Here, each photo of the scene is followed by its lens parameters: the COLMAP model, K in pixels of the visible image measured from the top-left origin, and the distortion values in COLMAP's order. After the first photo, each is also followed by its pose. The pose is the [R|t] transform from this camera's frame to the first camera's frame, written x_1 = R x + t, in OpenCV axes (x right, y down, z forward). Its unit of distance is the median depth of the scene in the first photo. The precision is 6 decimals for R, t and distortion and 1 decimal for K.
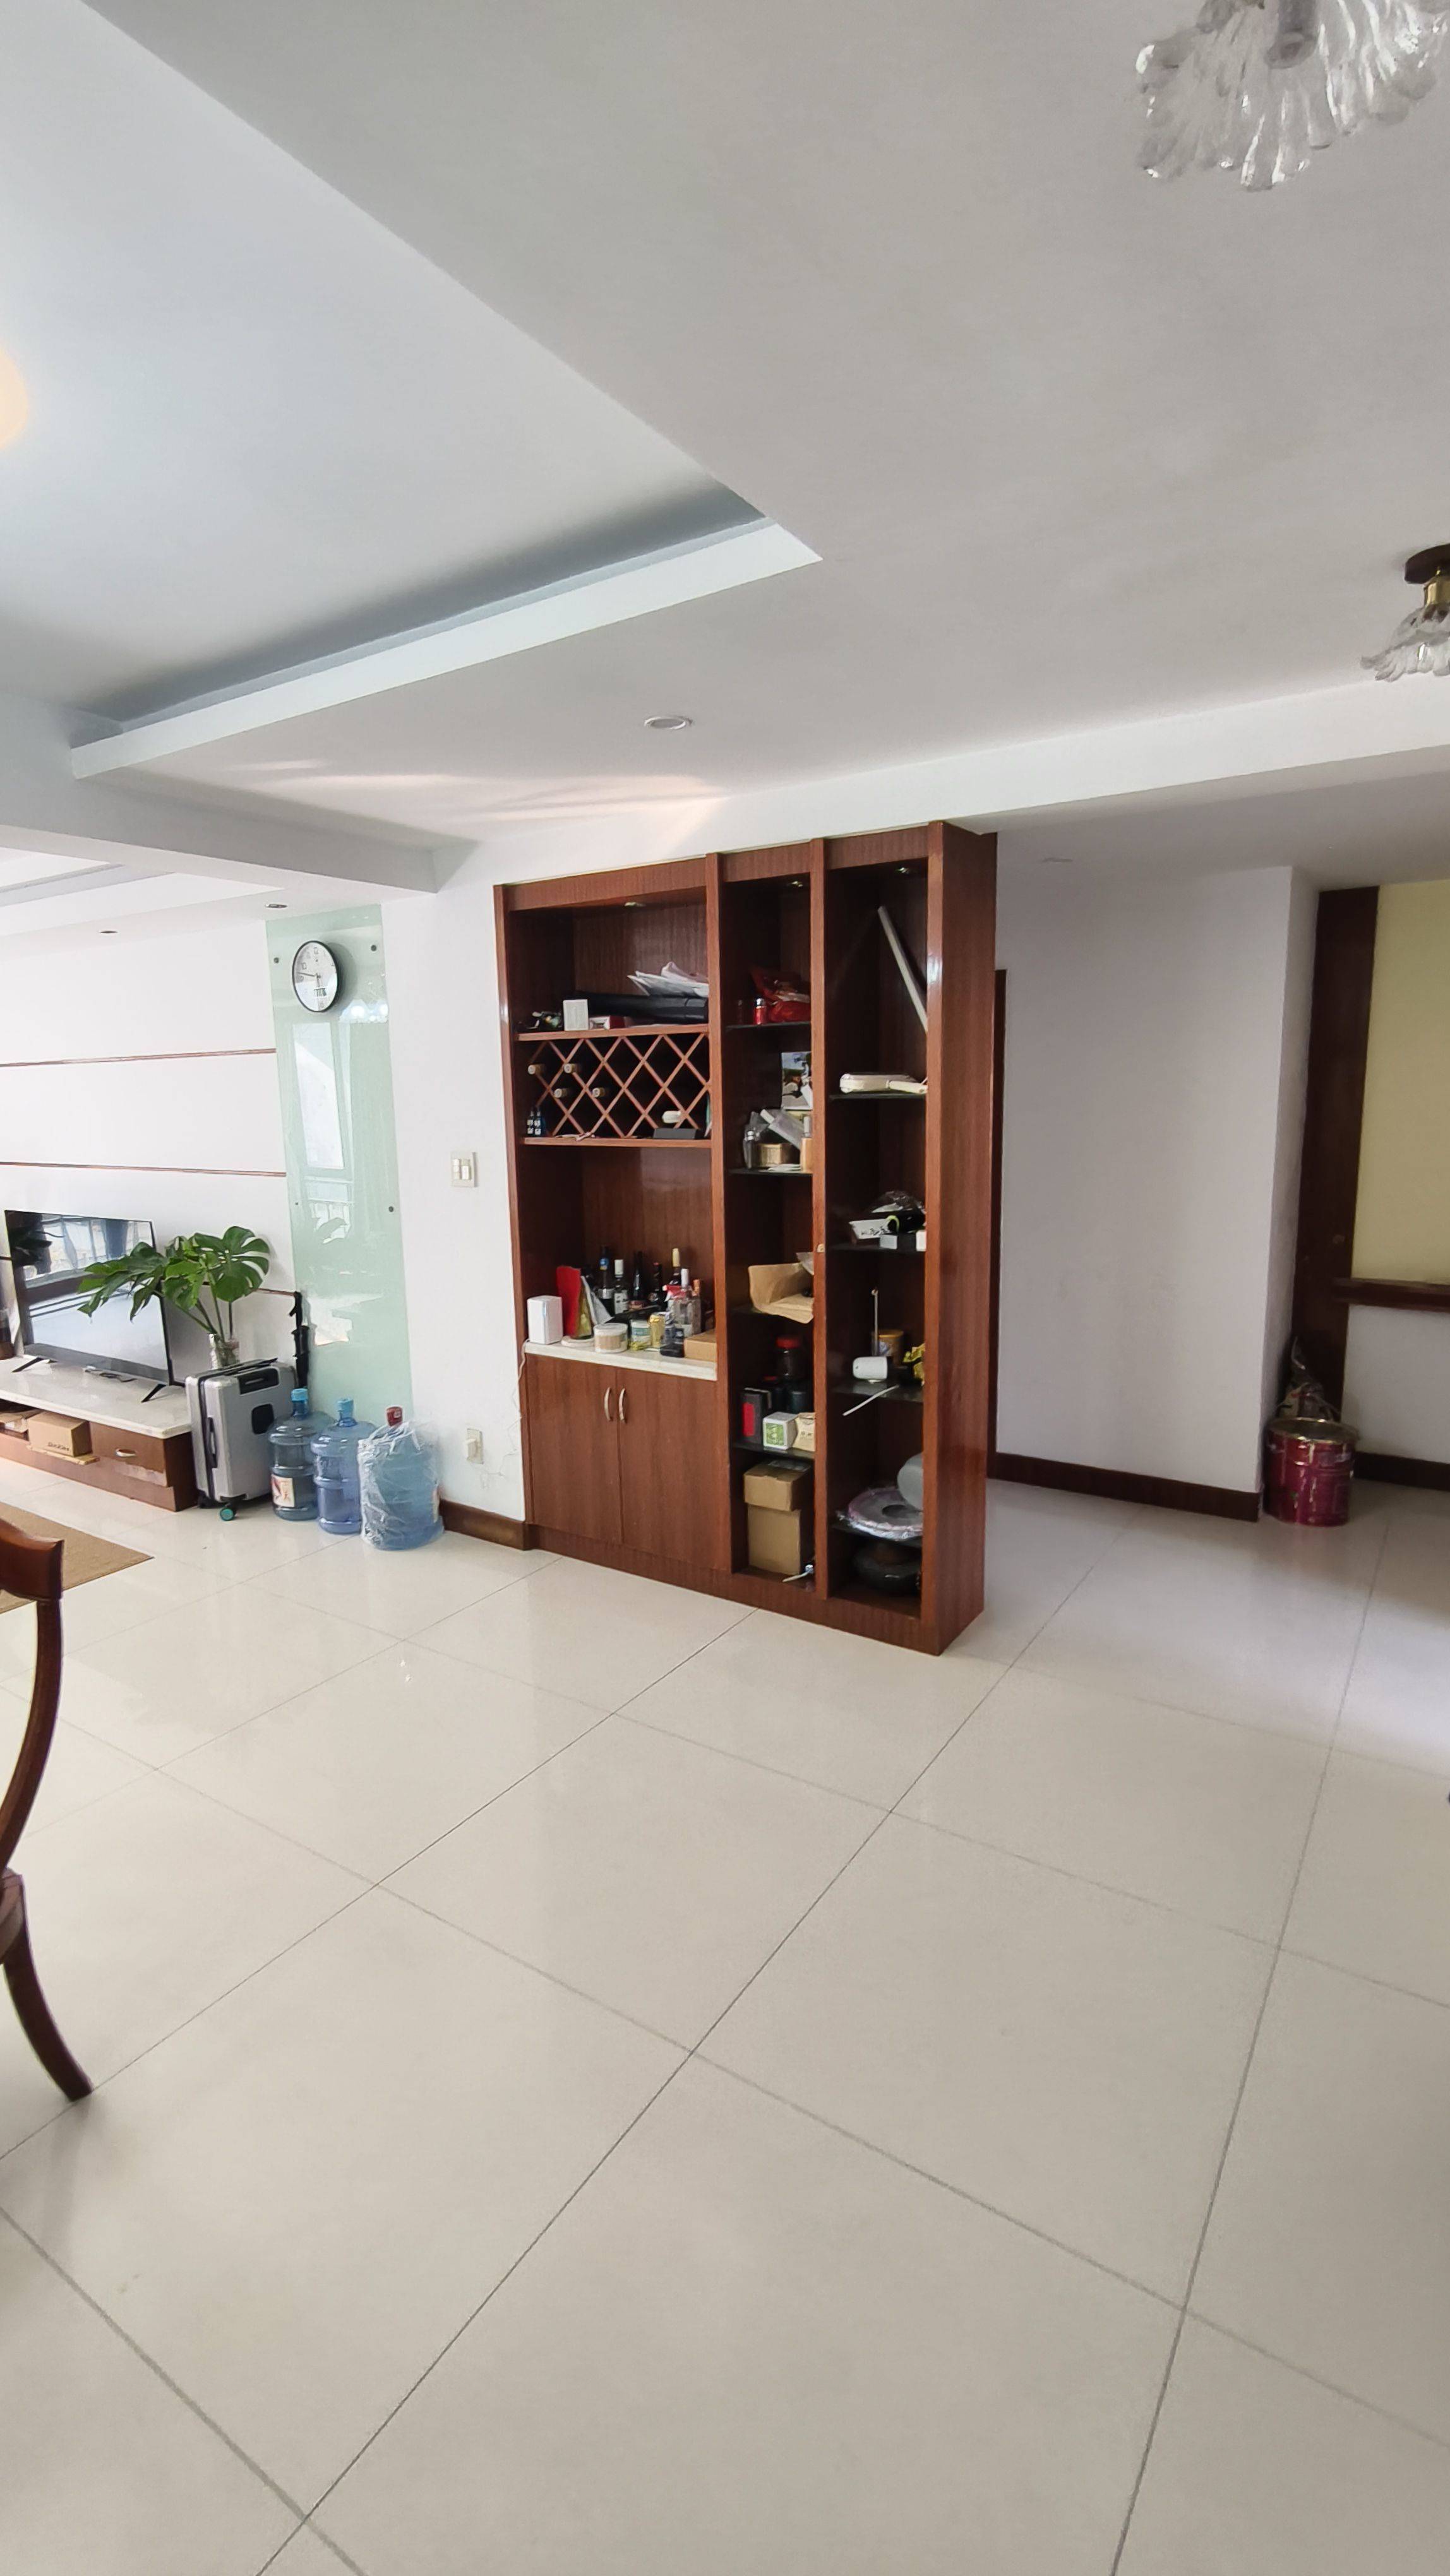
lens RADIAL K [[1187.3, 0, 715.4], [0, 1187.3, 1287.1], [0, 0, 1]] dist [-0.000454, -0.000253]
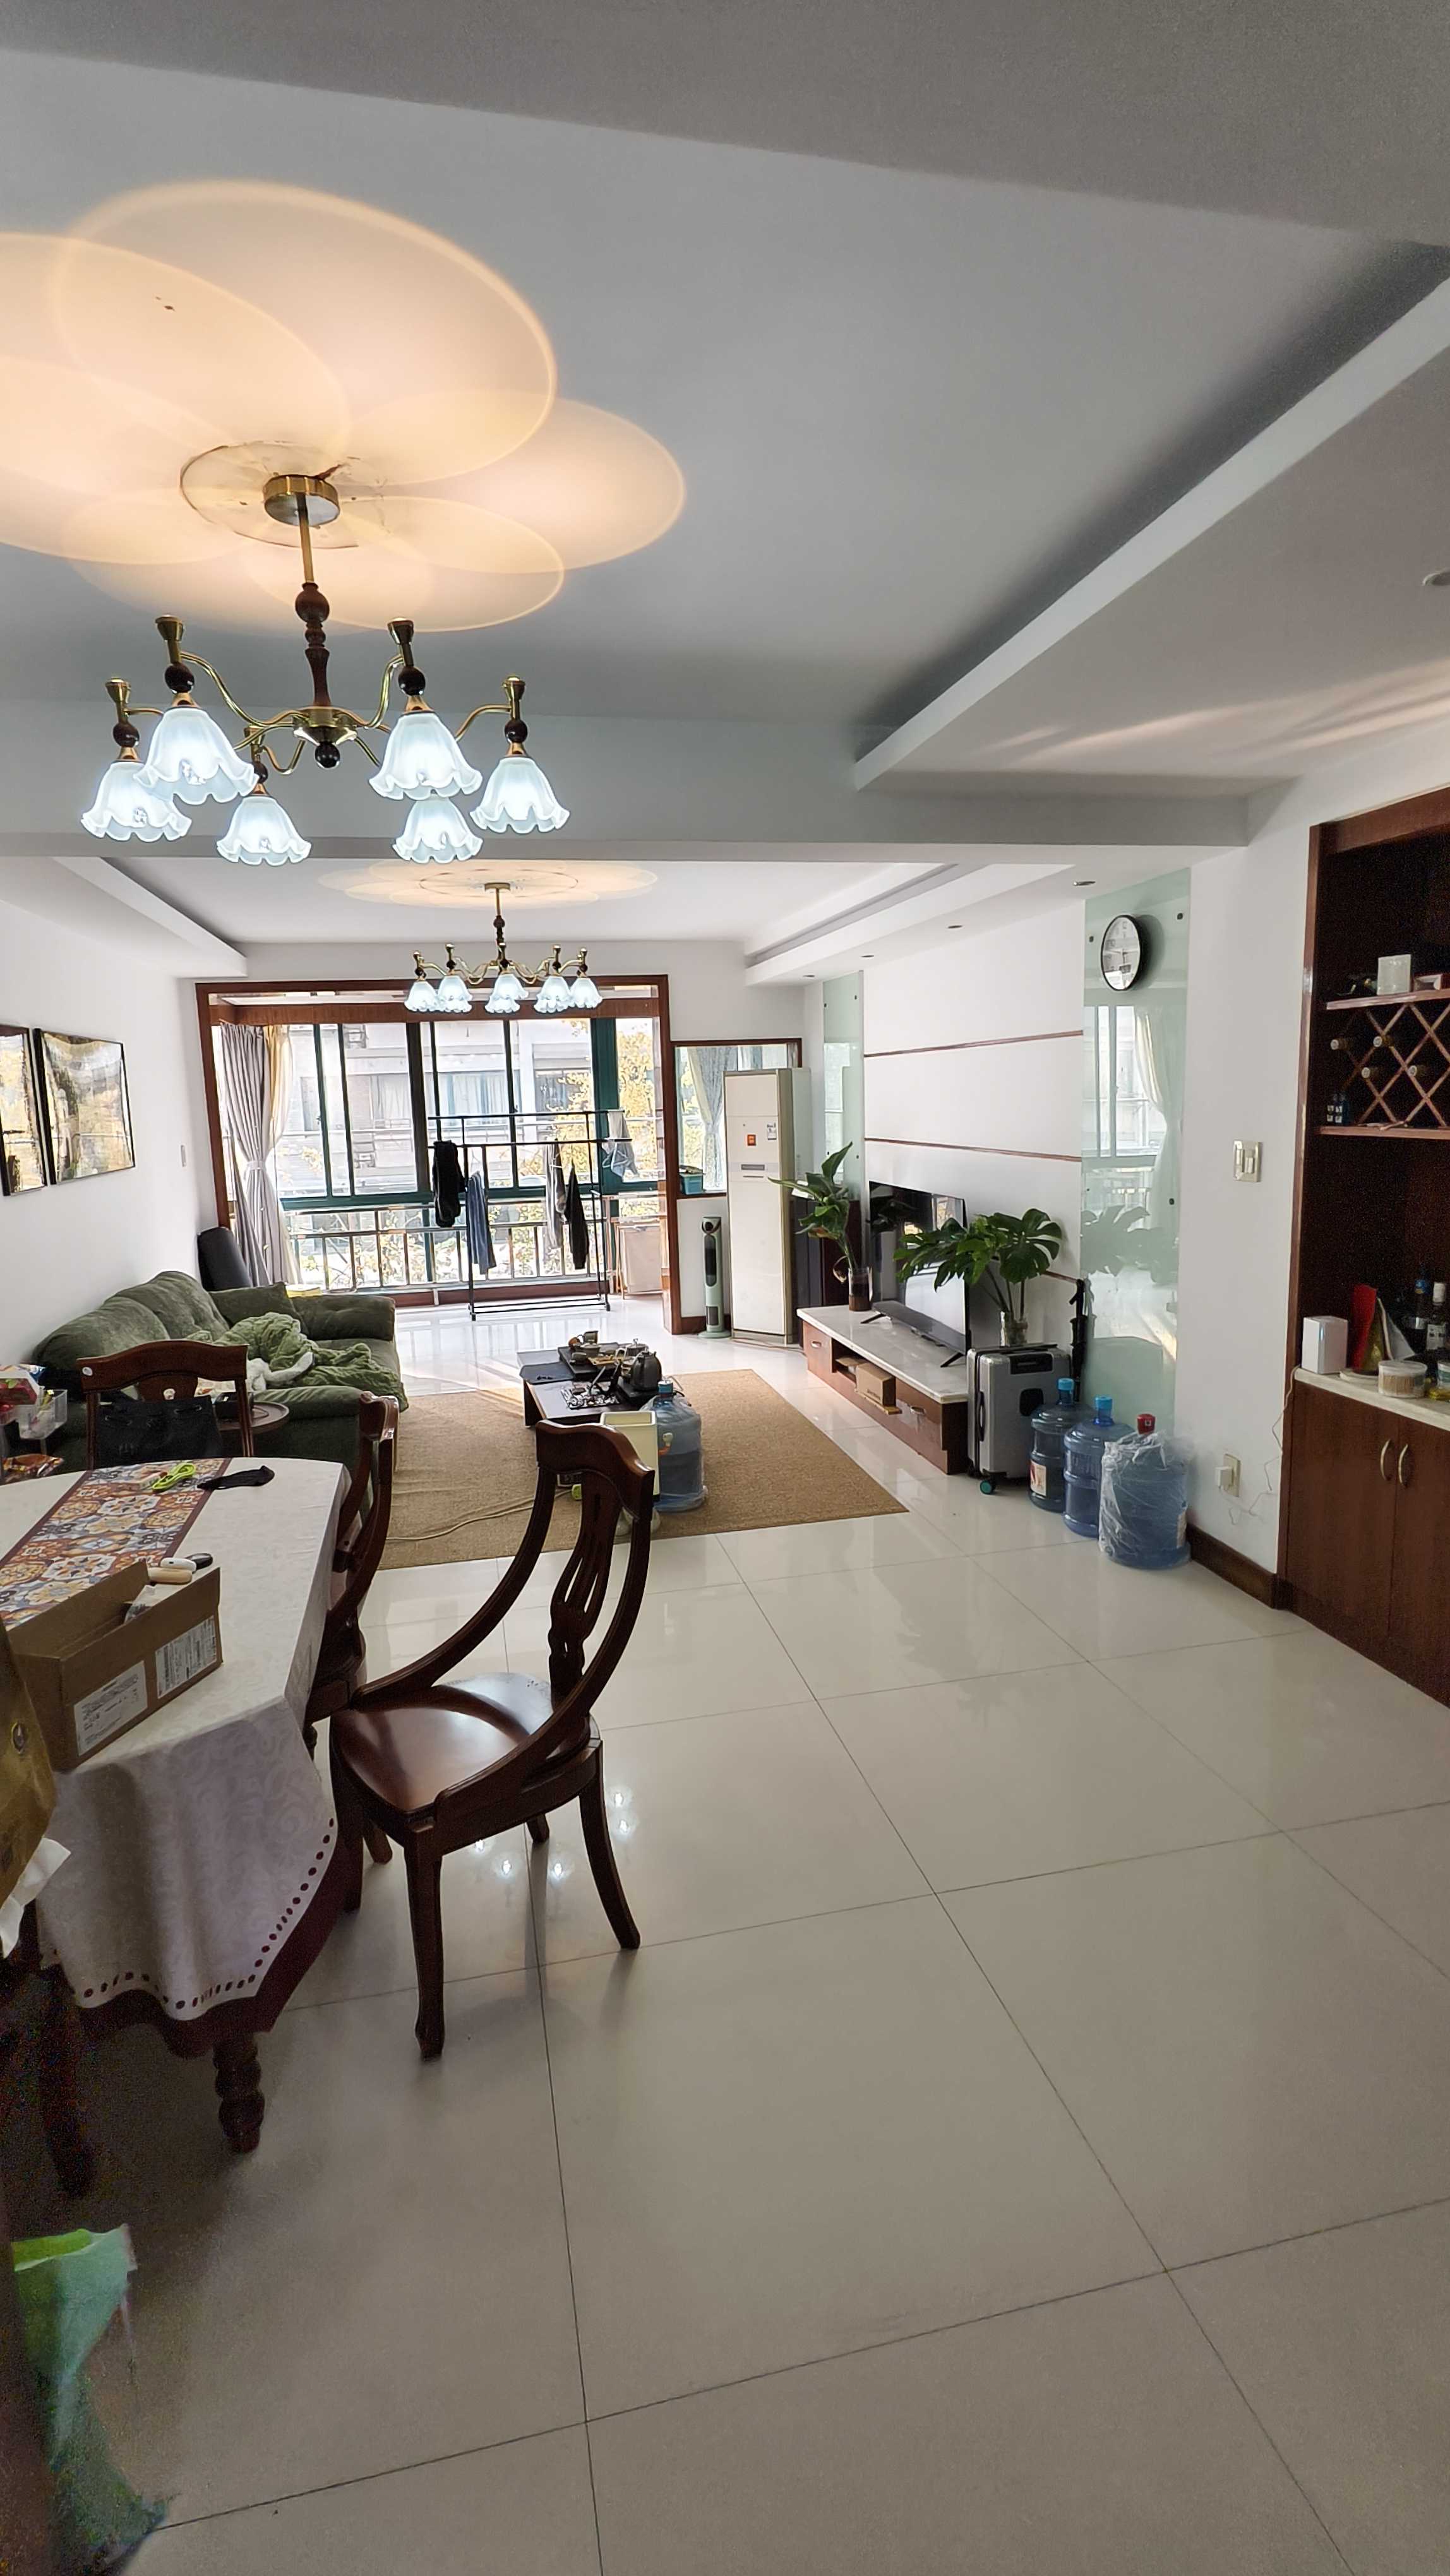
lens RADIAL K [[1187.3, 0, 706.5], [0, 1187.3, 1286.5], [0, 0, 1]] dist [-0.000454, -0.000253]
pose [[0.712237, 0.110926, -0.693119, 0.117286], [-0.100464, 0.993378, 0.055743, -0.015453], [0.694713, 0.029931, 0.718664, 0.093243]]
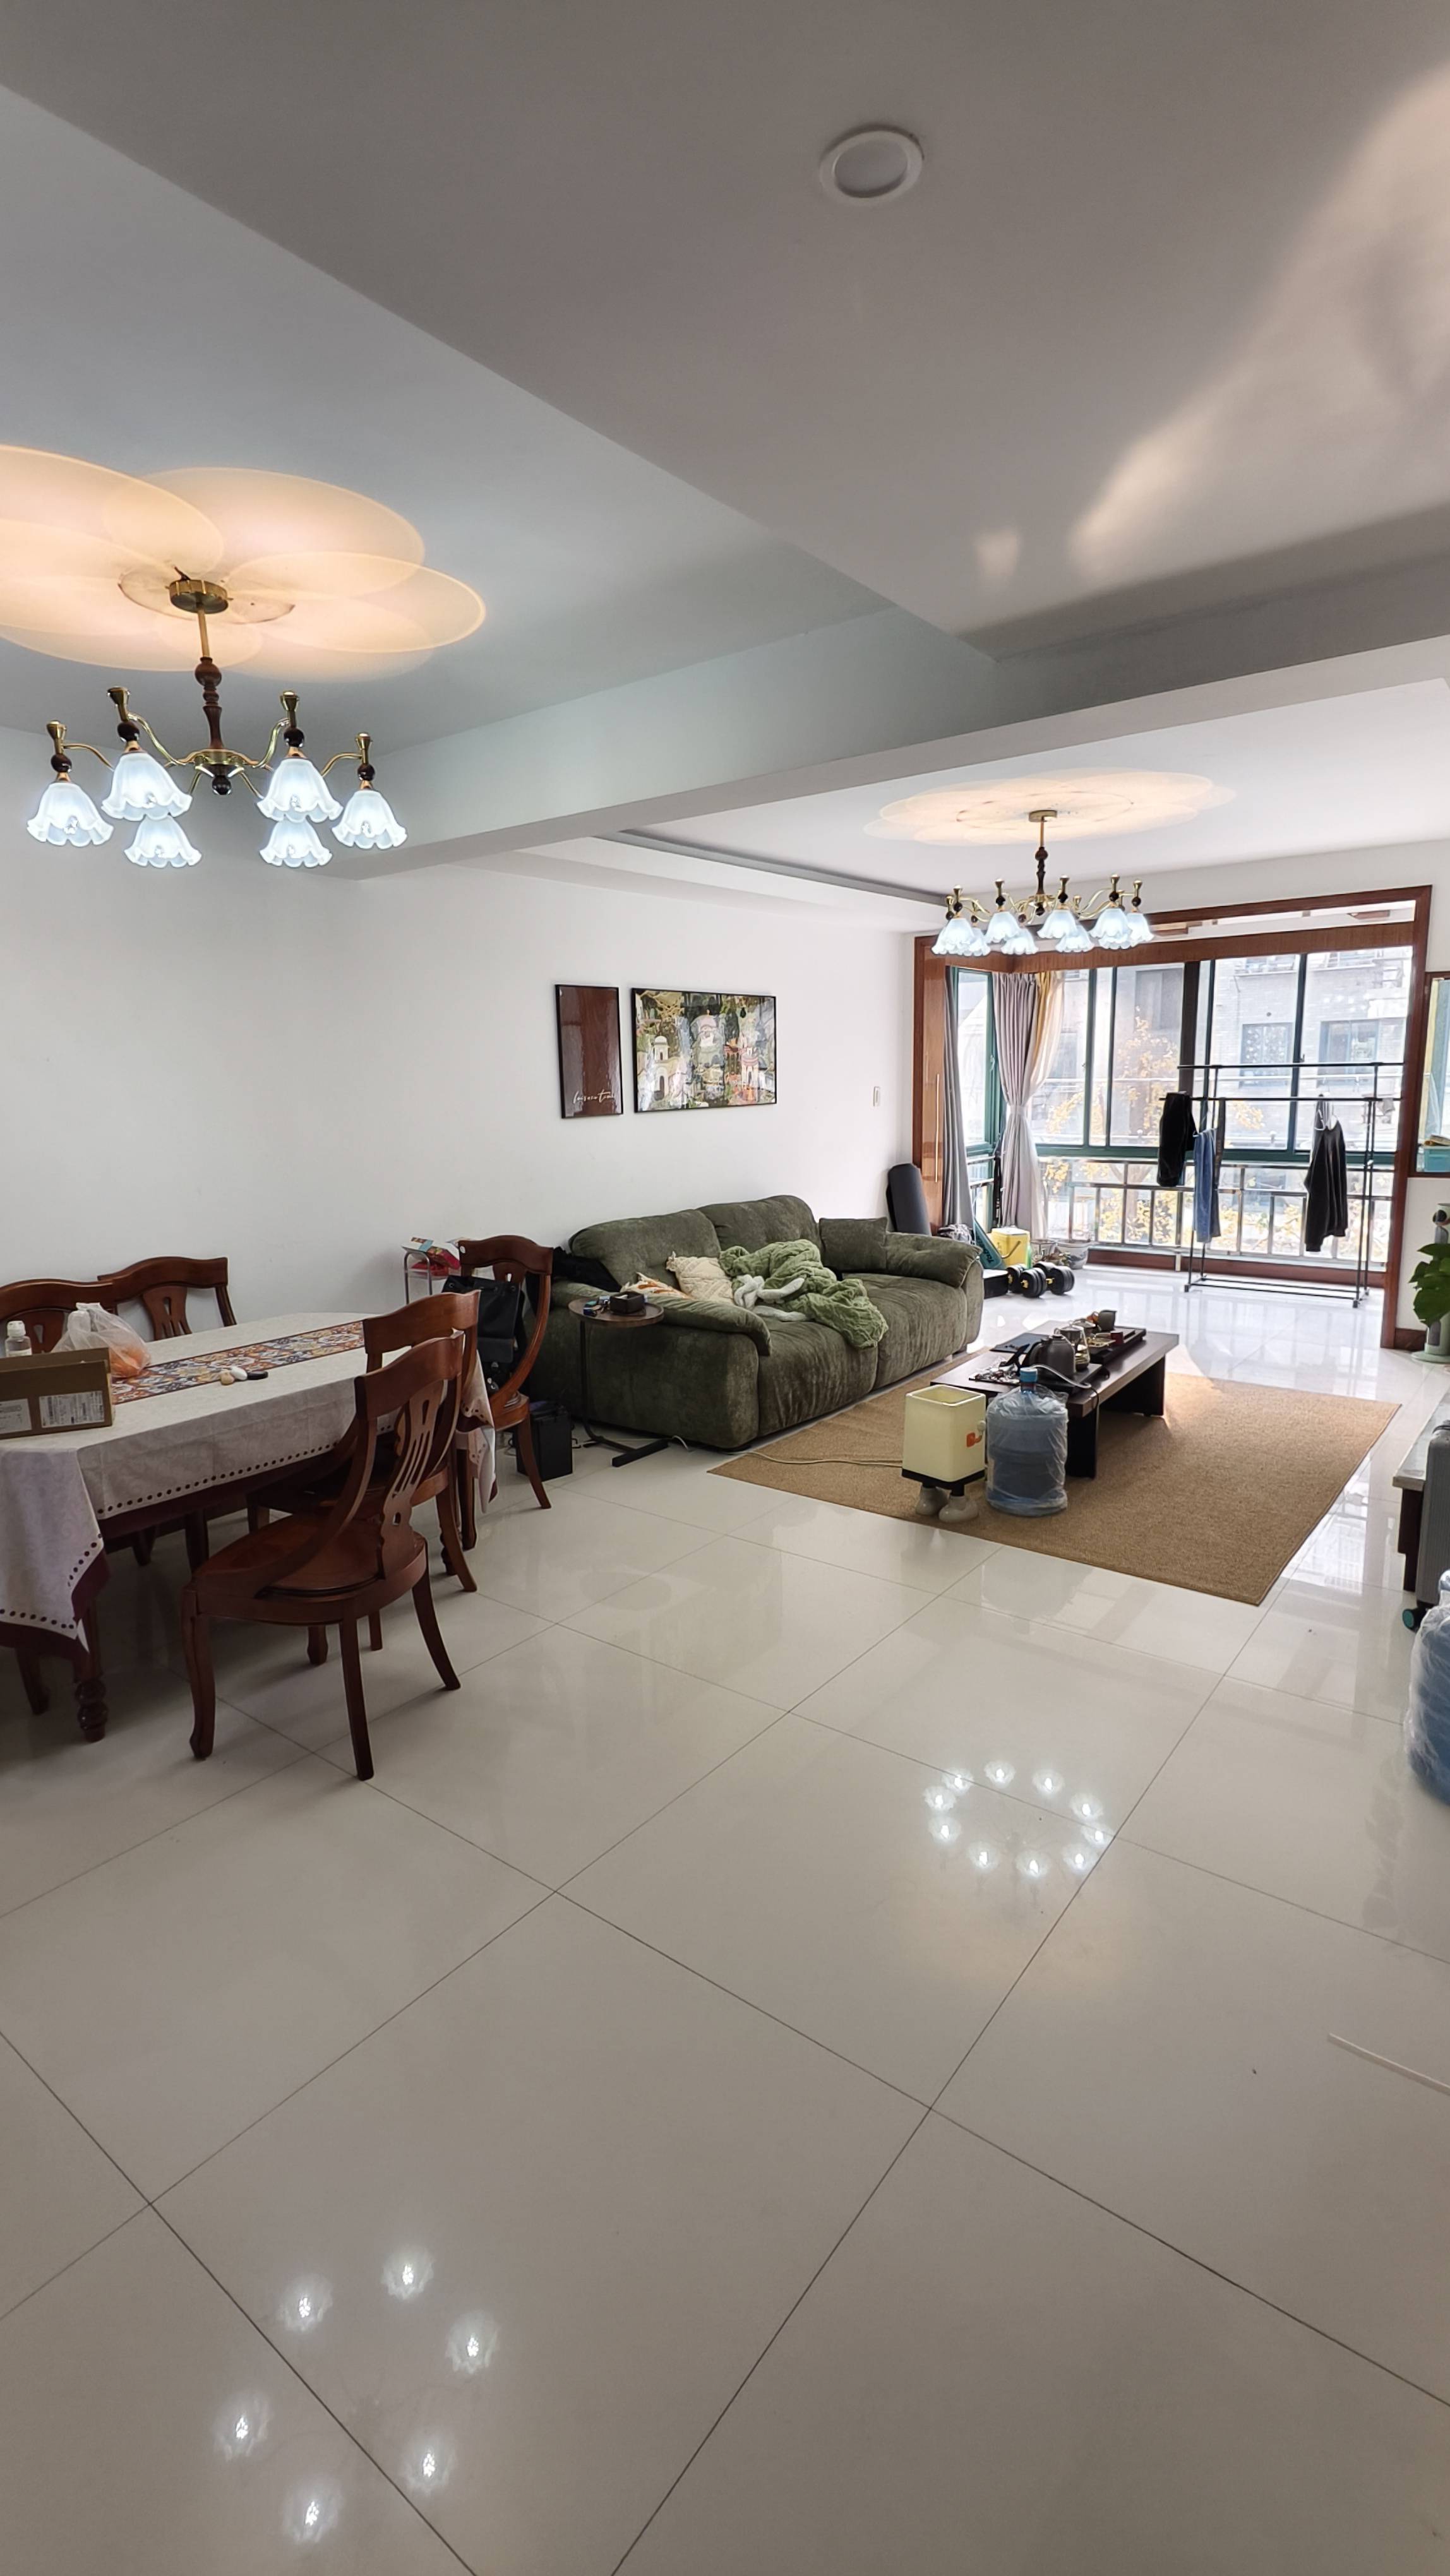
lens RADIAL K [[1187.3, 0, 712.0], [0, 1187.3, 1287.0], [0, 0, 1]] dist [-0.000454, -0.000253]
pose [[-0.091708, 0.201826, -0.975118, 0.306368], [-0.144700, 0.966150, 0.213579, -0.101756], [0.985217, 0.160686, -0.059400, 0.673551]]
